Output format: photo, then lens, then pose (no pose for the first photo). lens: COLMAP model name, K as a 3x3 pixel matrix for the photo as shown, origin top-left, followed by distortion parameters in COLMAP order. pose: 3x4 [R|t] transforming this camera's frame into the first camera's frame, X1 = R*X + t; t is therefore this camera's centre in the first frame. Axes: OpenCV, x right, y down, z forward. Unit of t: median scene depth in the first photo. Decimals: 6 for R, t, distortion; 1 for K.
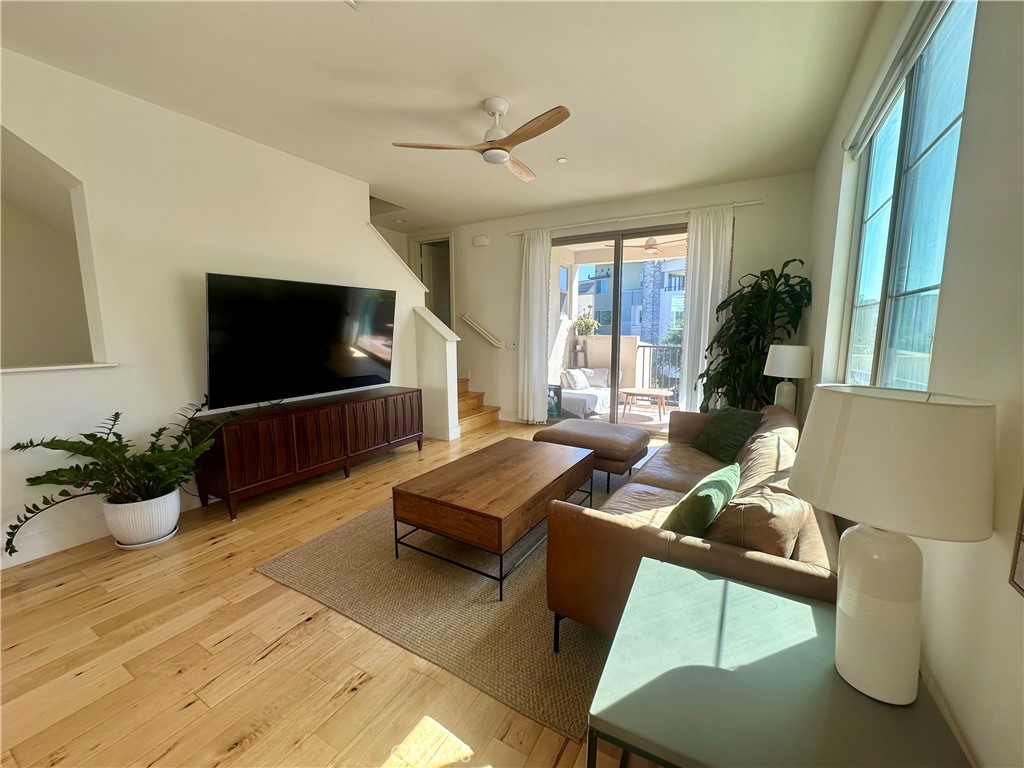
lens RADIAL K [[411.0, 0, 514.5], [0, 411.0, 384.5], [0, 0, 1]] dist [-0.006847, 0.001770]
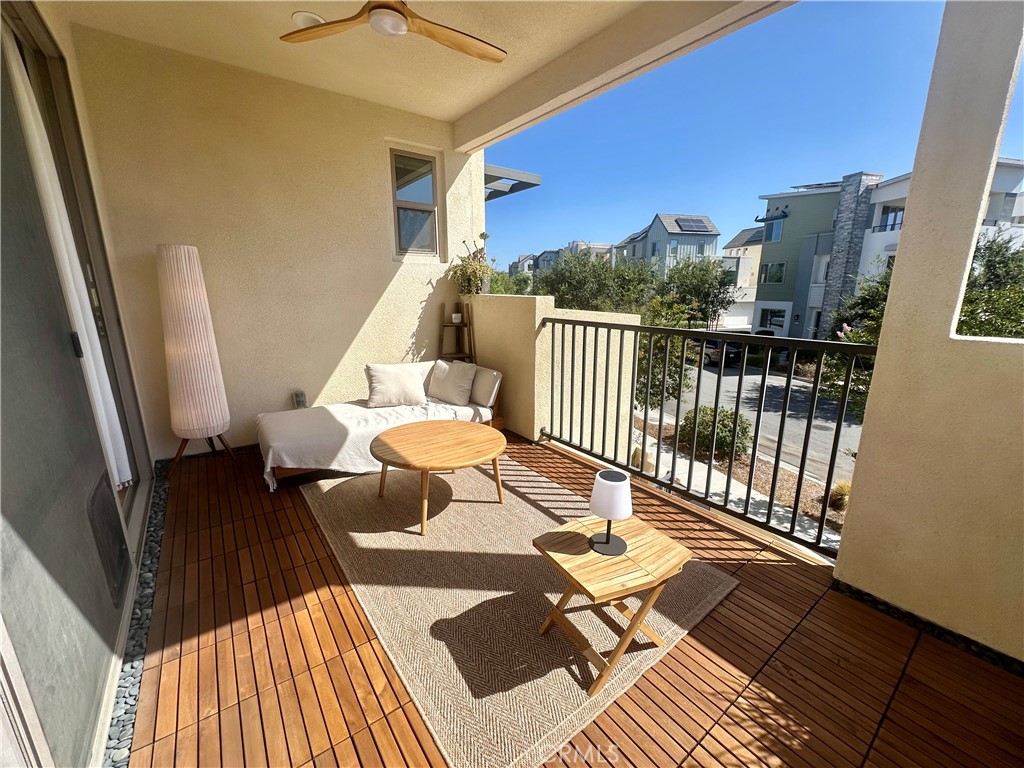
lens RADIAL K [[411.0, 0, 510.5], [0, 411.0, 382.6], [0, 0, 1]] dist [-0.006847, 0.001770]
pose [[0.920679, 0.091970, -0.379331, 0.586787], [-0.056528, 0.993016, 0.103559, -0.091440], [0.386206, -0.073901, 0.919447, 0.748784]]
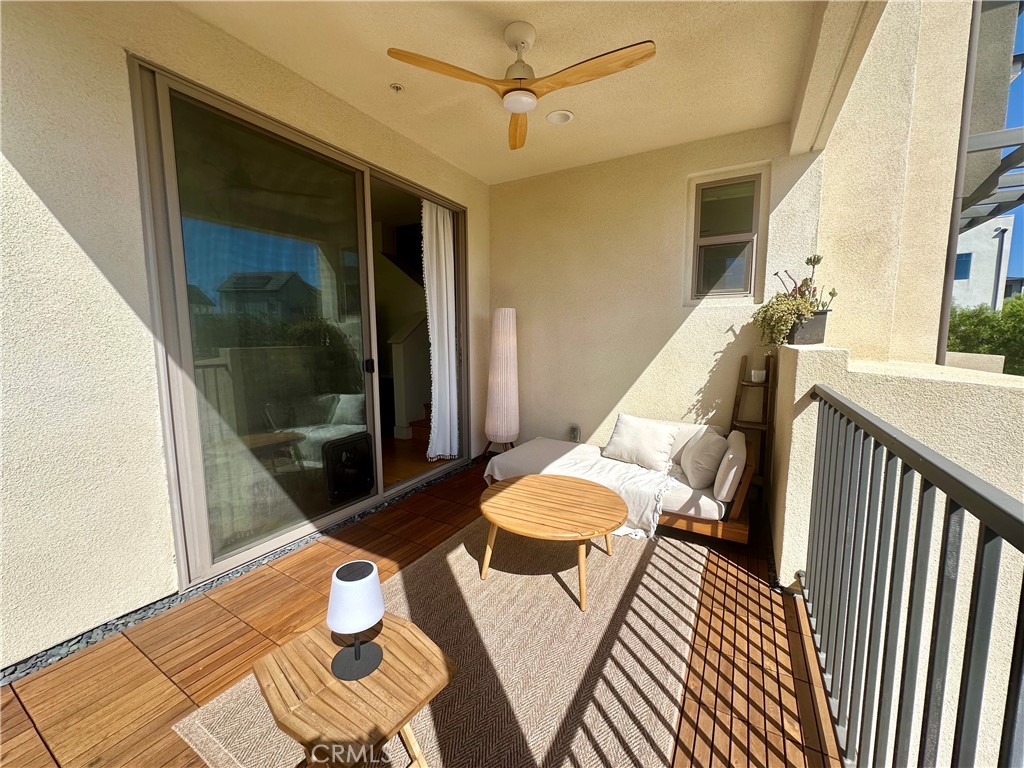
lens RADIAL K [[411.0, 0, 511.1], [0, 411.0, 382.0], [0, 0, 1]] dist [-0.006847, 0.001770]
pose [[0.009029, 0.112824, -0.993574, 0.740263], [-0.130058, 0.985307, 0.110704, -0.132947], [0.991465, 0.128222, 0.023570, 1.052724]]
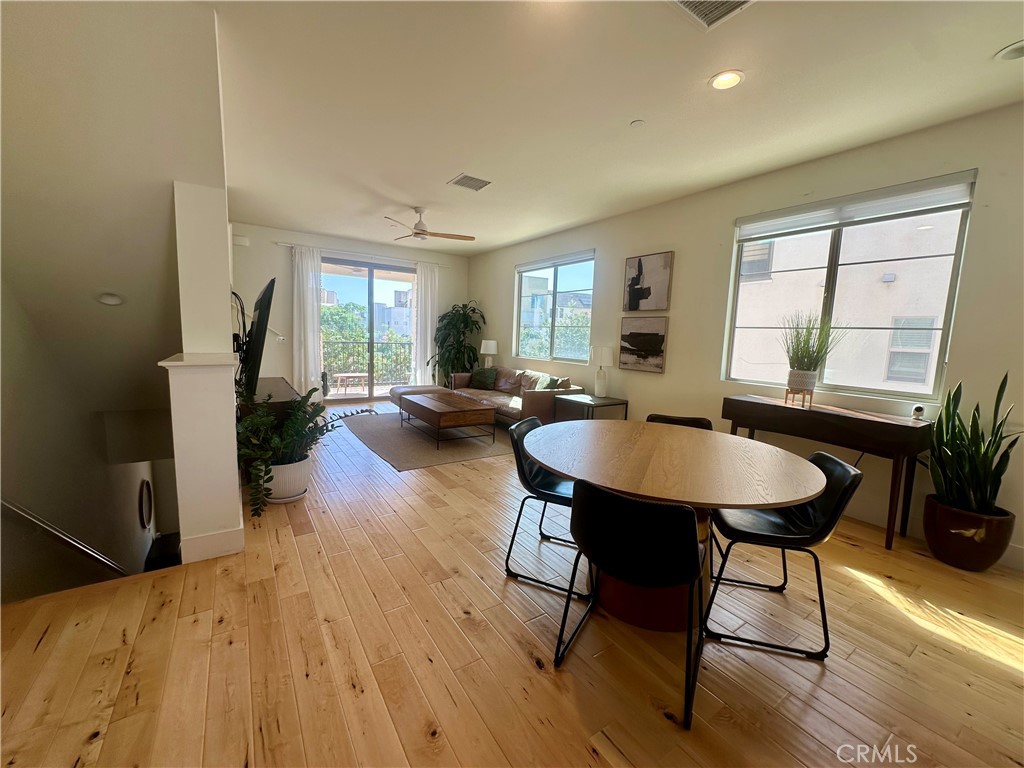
lens RADIAL K [[411.0, 0, 511.7], [0, 411.0, 383.3], [0, 0, 1]] dist [-0.006847, 0.001770]
pose [[0.437530, -0.086292, 0.895054, -0.825505], [0.082438, 0.995042, 0.055634, 0.015911], [-0.895417, 0.049444, 0.442475, -0.077281]]
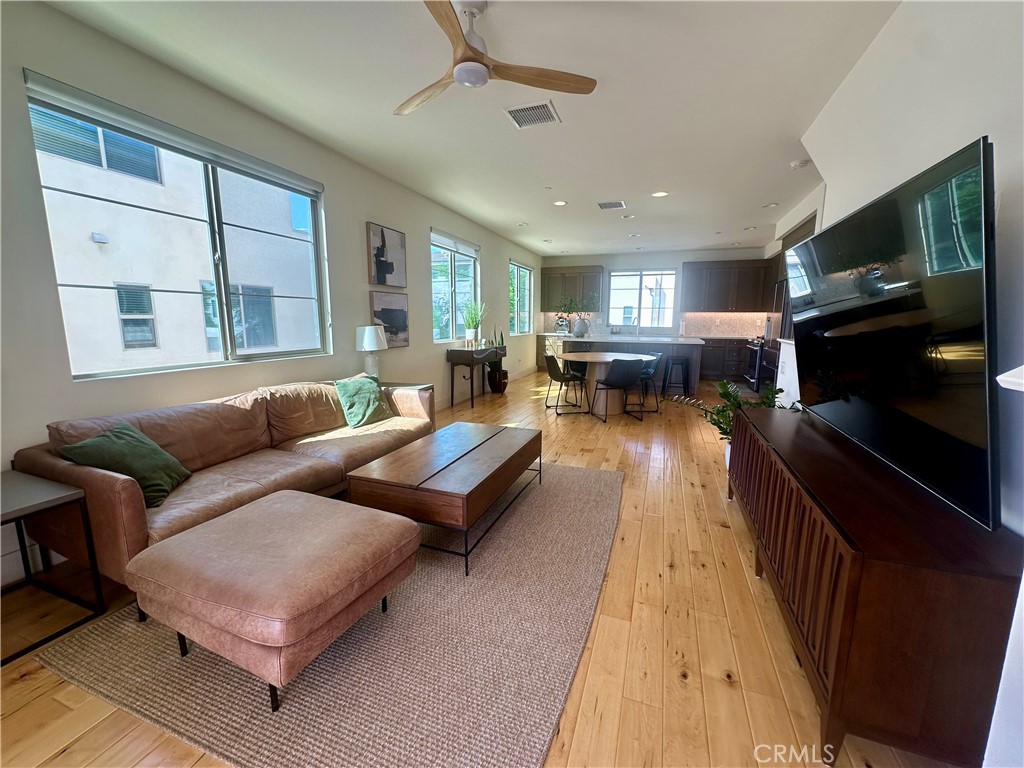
lens RADIAL K [[411.0, 0, 511.7], [0, 411.0, 384.2], [0, 0, 1]] dist [-0.006847, 0.001770]
pose [[-0.985215, 0.027268, -0.169141, 0.009668], [-0.022846, 0.957524, 0.287446, -0.124137], [0.169795, 0.287060, -0.942744, 0.975858]]
